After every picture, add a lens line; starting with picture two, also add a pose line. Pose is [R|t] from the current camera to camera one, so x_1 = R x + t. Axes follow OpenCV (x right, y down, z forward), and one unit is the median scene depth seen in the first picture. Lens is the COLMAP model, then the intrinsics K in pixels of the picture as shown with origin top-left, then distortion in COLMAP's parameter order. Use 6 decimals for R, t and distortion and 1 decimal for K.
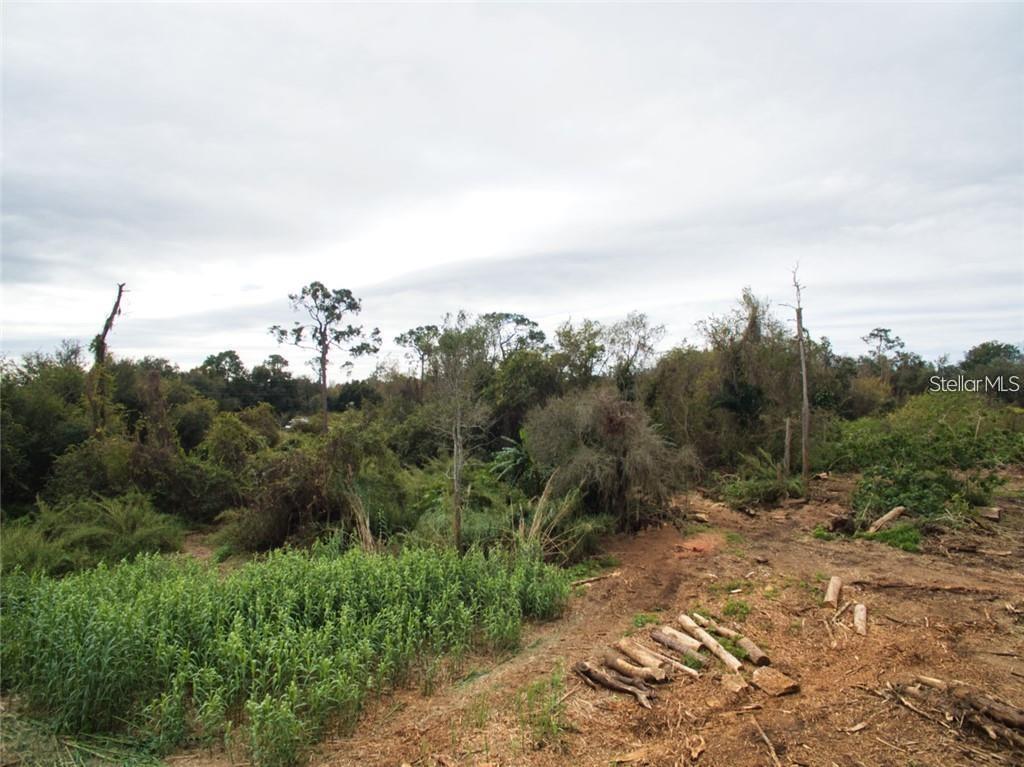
lens RADIAL K [[602.0, 0, 519.3], [0, 602.0, 381.0], [0, 0, 1]] dist [-0.124909, 0.095912]
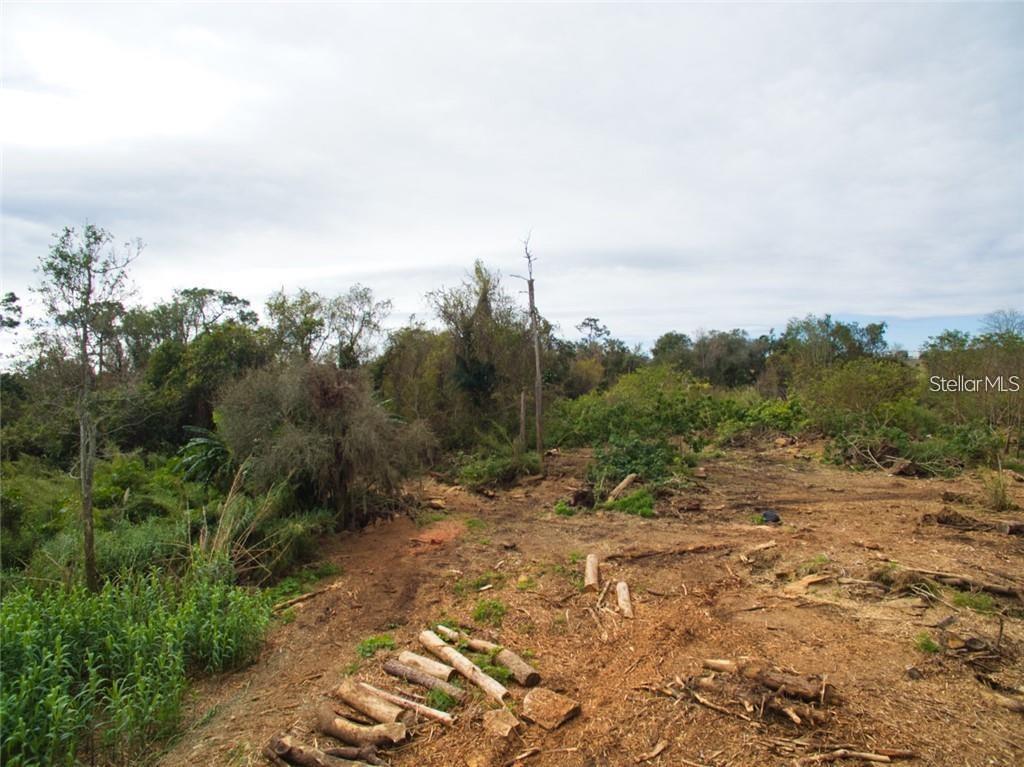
lens RADIAL K [[602.0, 0, 519.3], [0, 602.0, 381.0], [0, 0, 1]] dist [-0.124909, 0.095912]
pose [[0.901891, -0.020189, 0.431492, 0.045912], [0.015245, 0.999773, 0.014914, 0.044874], [-0.431695, -0.006873, 0.901994, 0.181344]]
